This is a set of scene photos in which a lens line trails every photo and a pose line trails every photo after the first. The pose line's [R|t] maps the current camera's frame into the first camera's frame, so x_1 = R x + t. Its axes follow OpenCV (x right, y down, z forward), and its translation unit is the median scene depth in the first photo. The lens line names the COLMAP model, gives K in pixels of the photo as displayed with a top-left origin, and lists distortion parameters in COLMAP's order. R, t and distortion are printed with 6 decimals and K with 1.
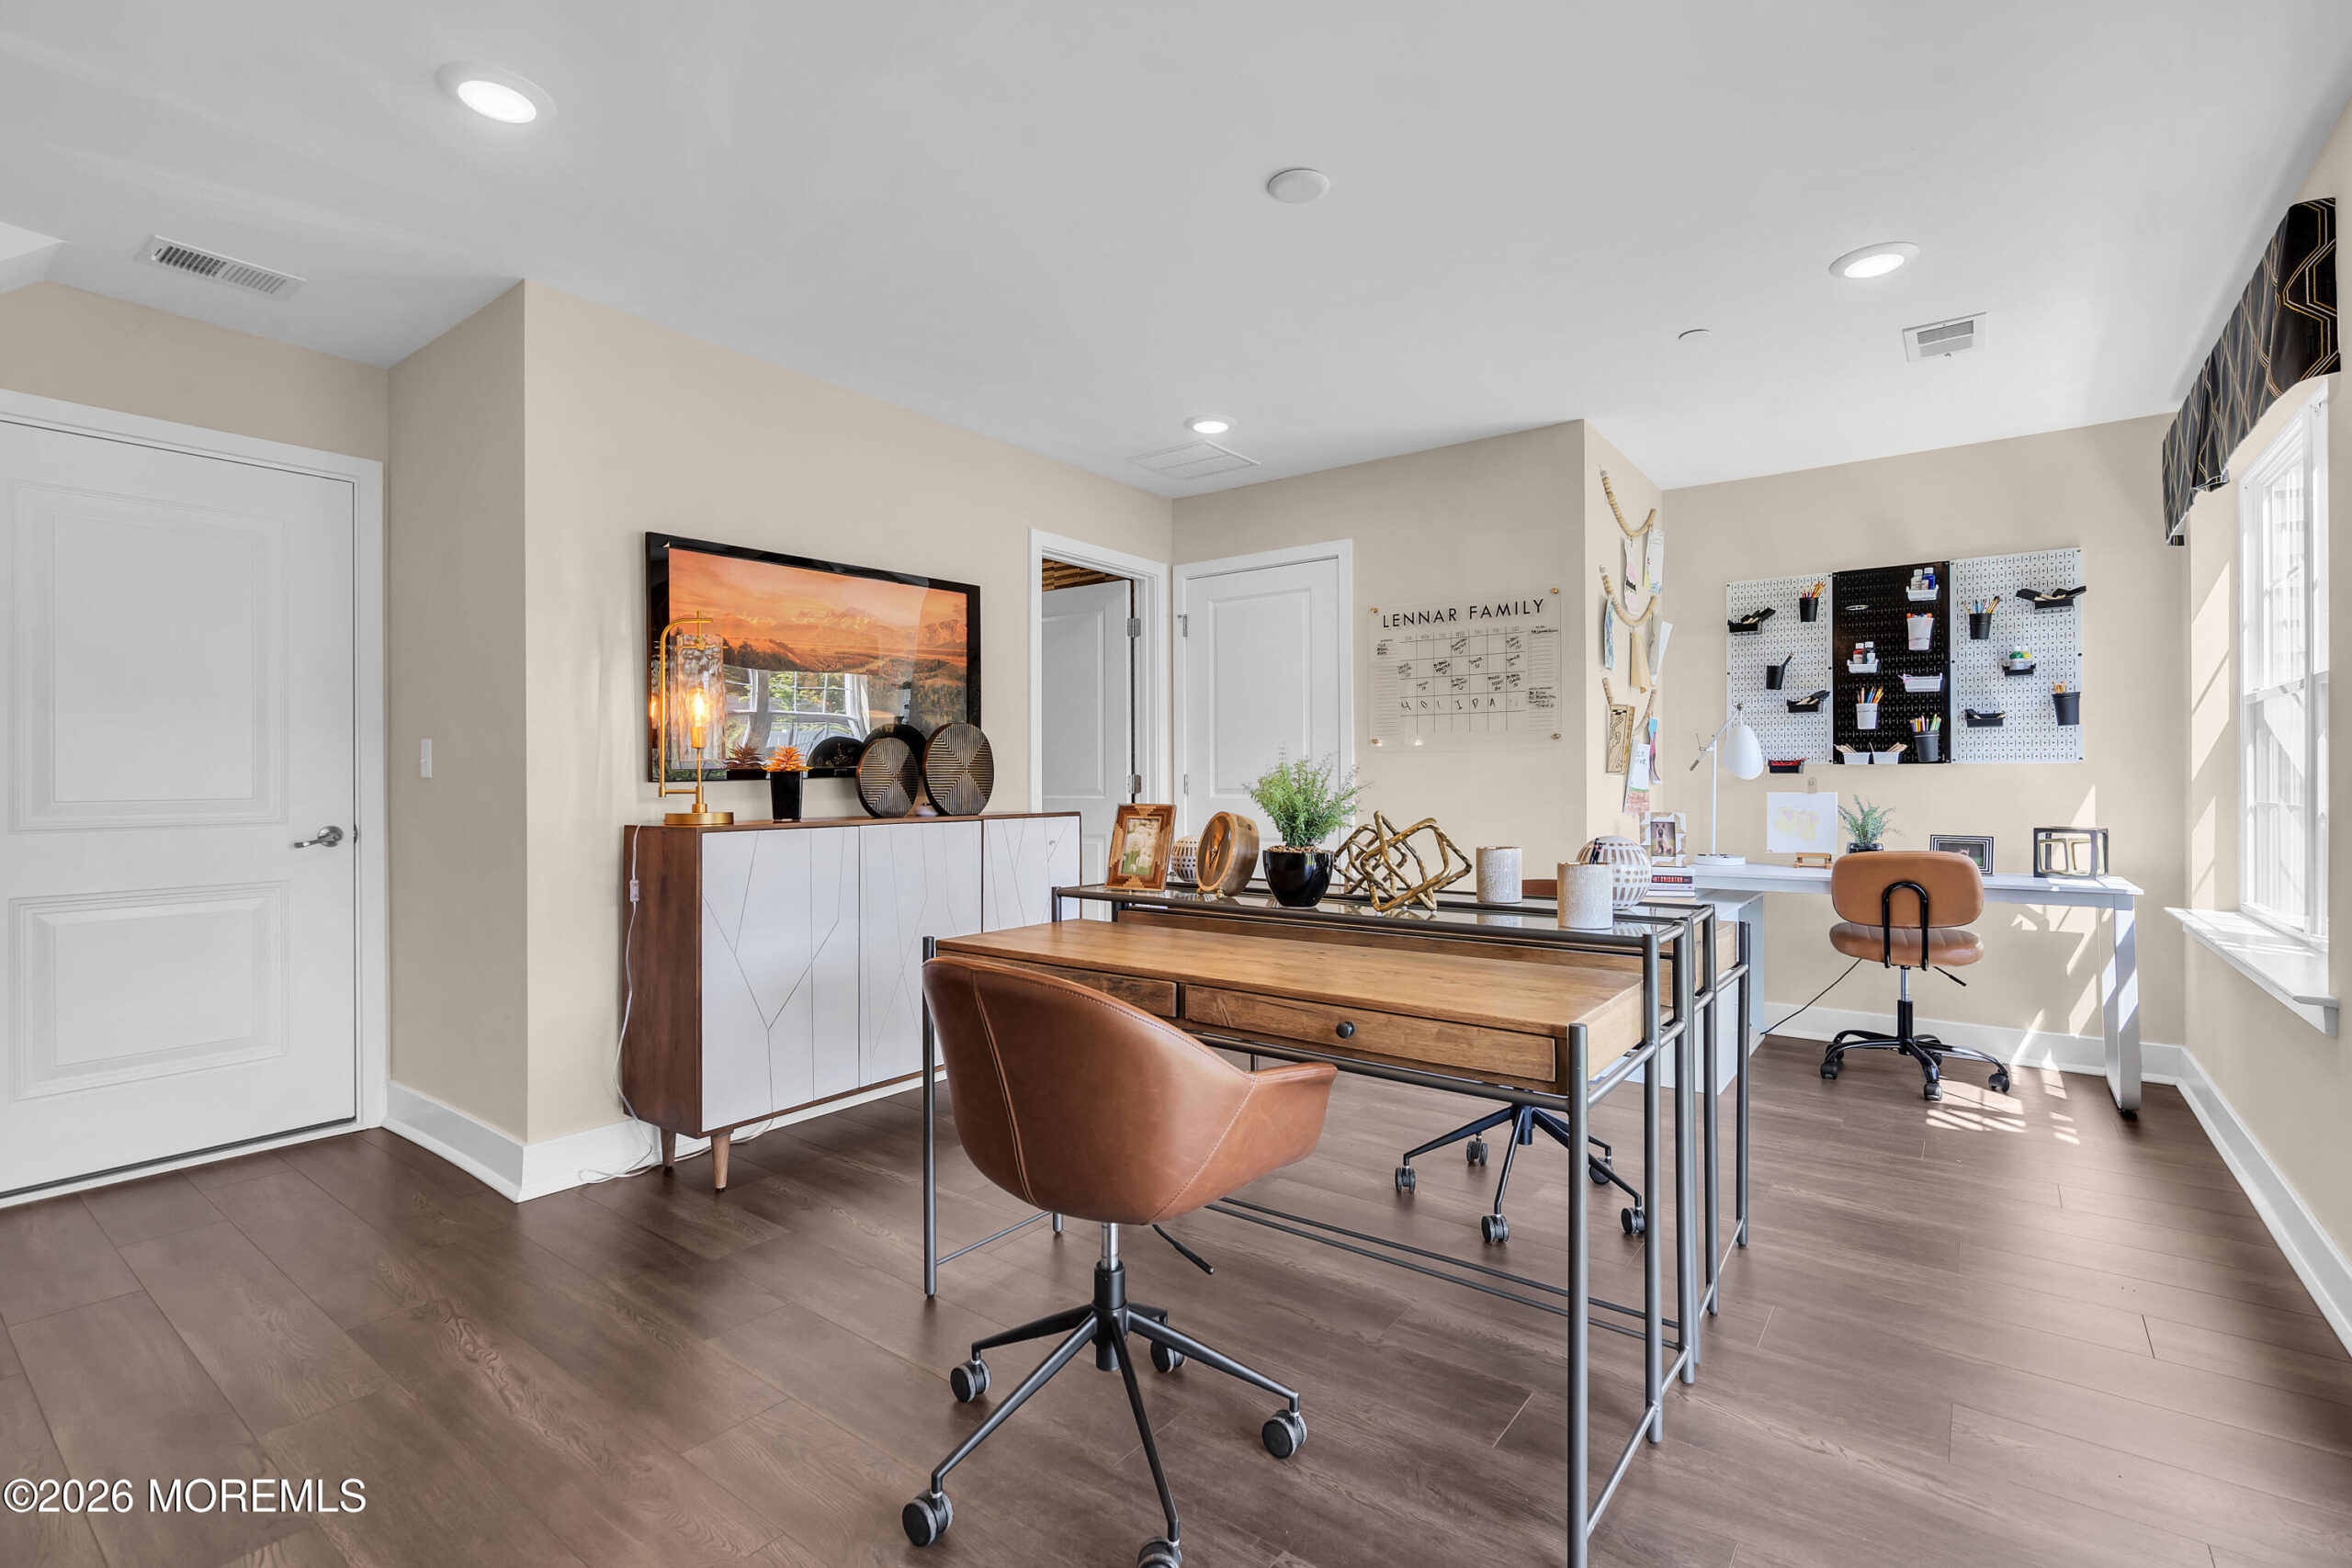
lens RADIAL K [[1074.1, 0, 1177.9], [0, 1074.1, 765.5], [0, 0, 1]] dist [-0.002839, 0.001131]
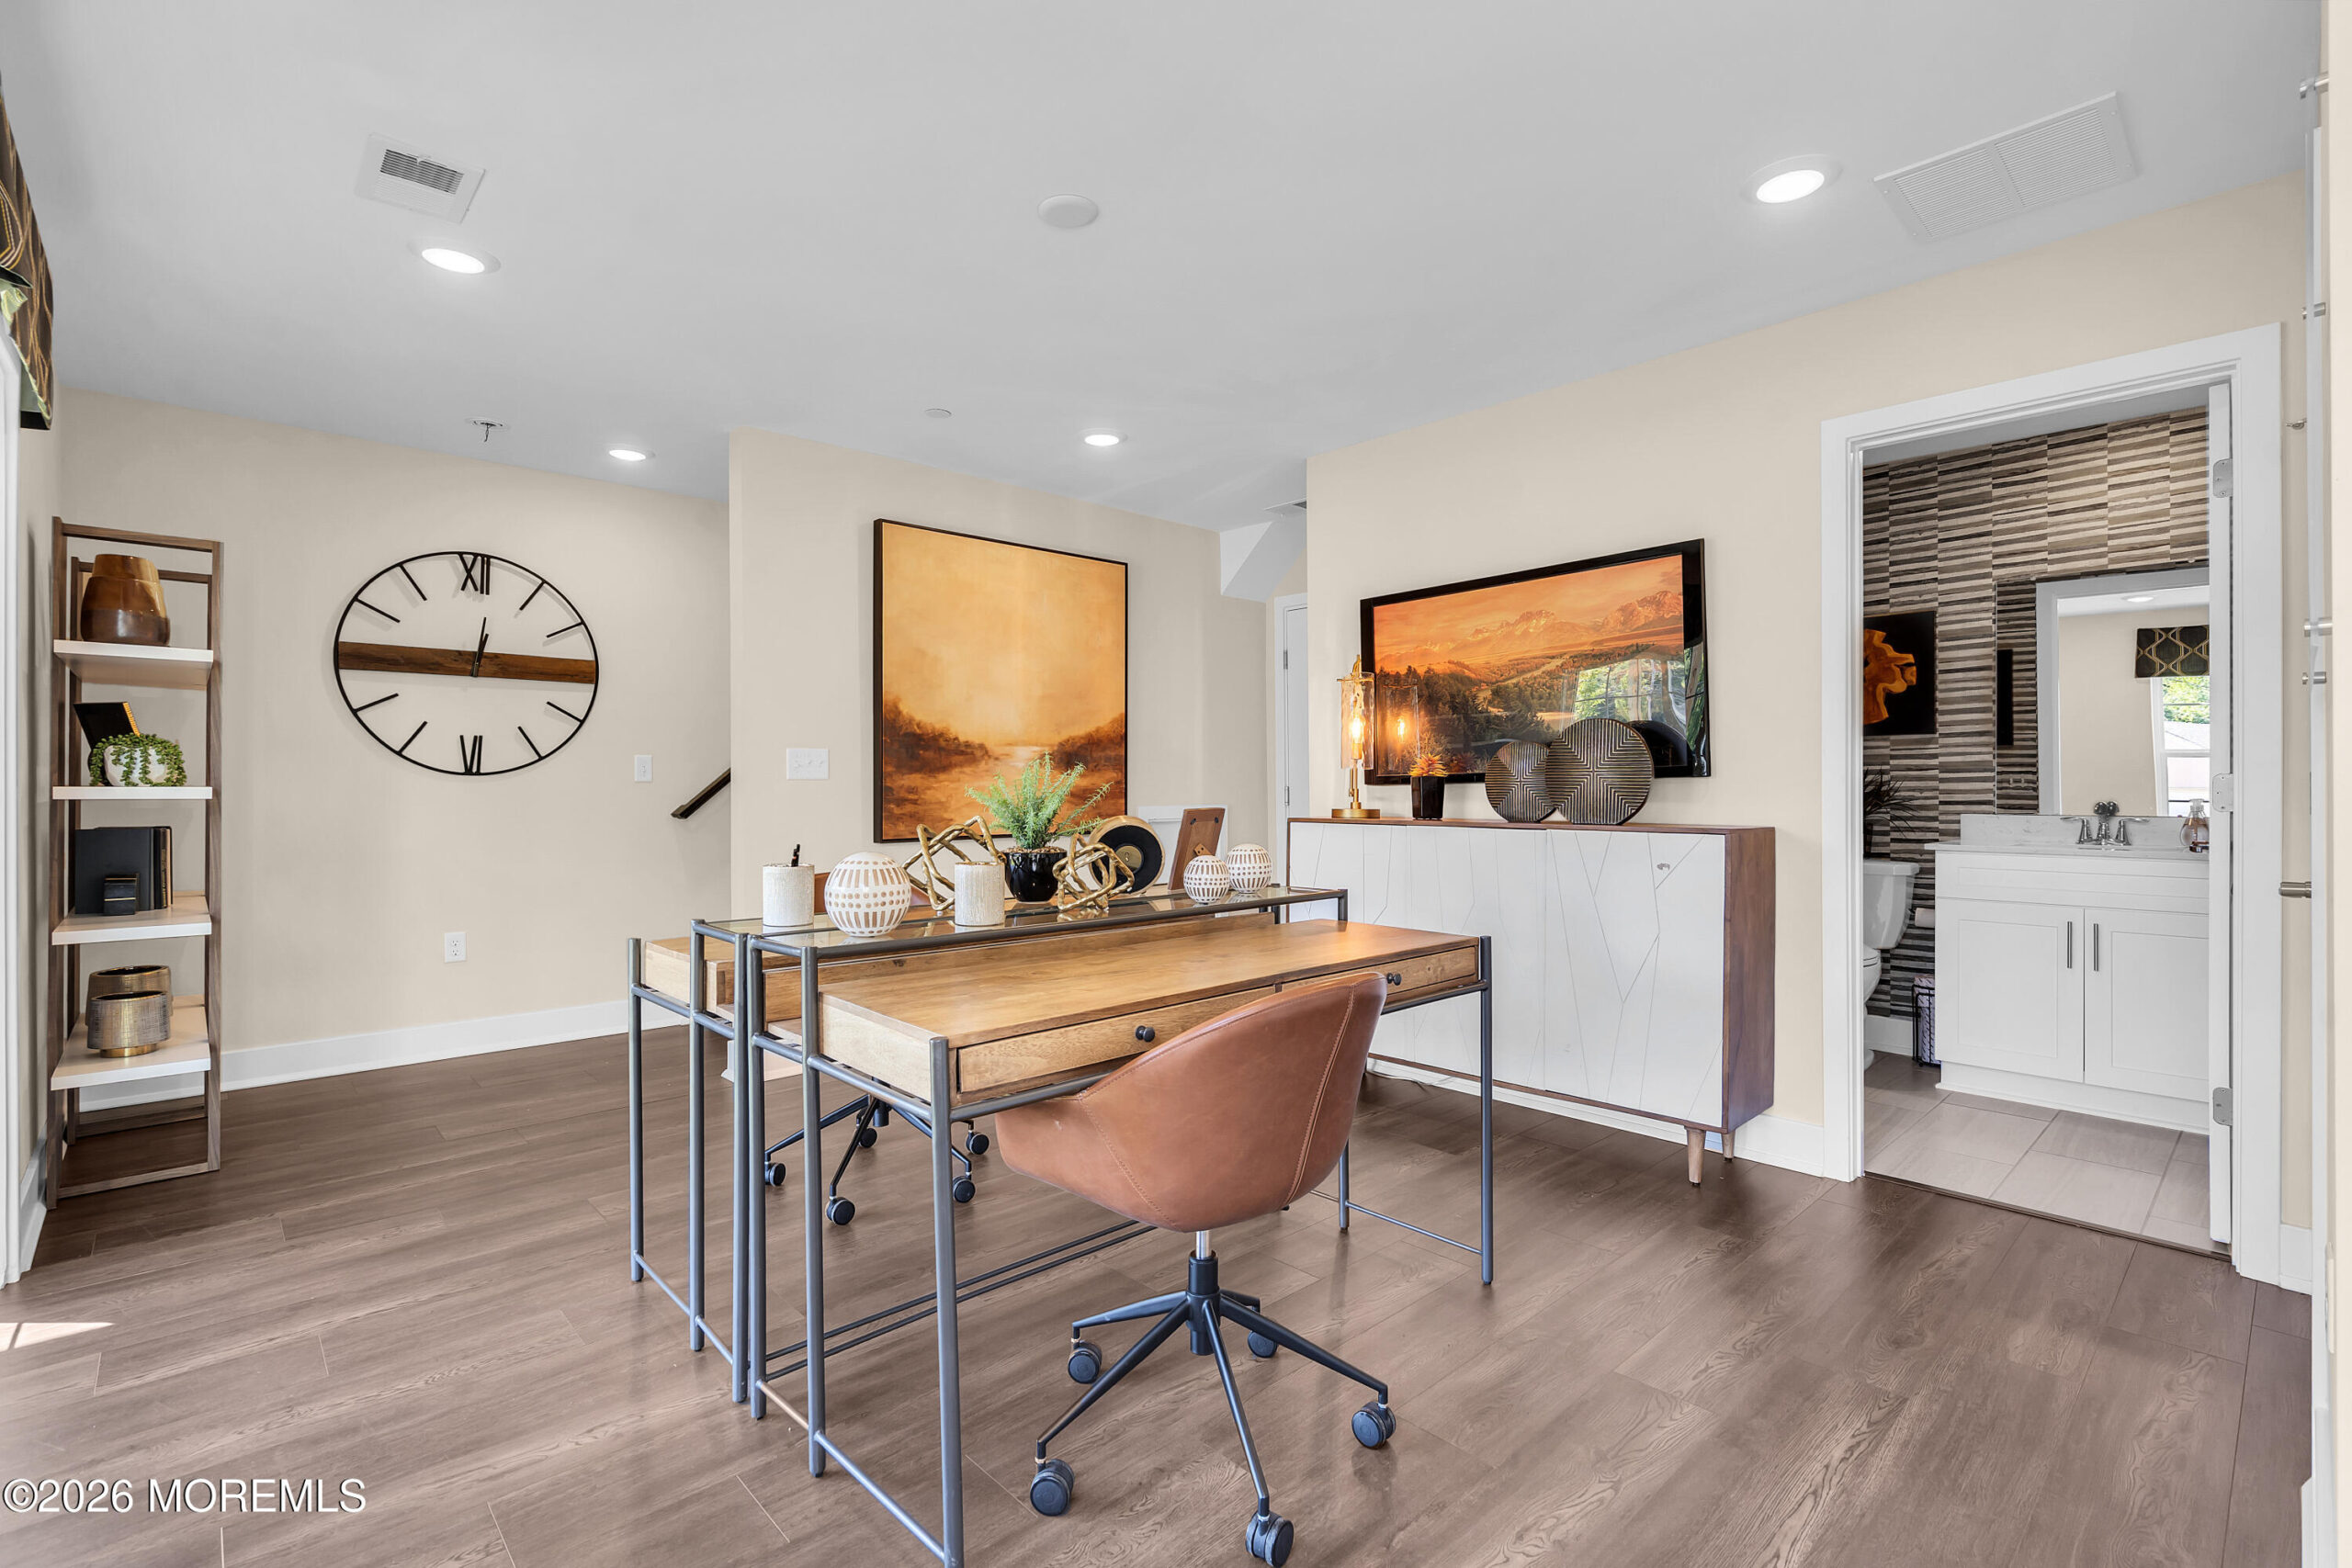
lens RADIAL K [[1074.1, 0, 1186.2], [0, 1074.1, 786.8], [0, 0, 1]] dist [-0.002839, 0.001131]
pose [[-0.169346, 0.006062, -0.985538, 0.801240], [0.014041, 0.999894, 0.003738, 0.008556], [0.985457, -0.013205, -0.169413, 0.921750]]
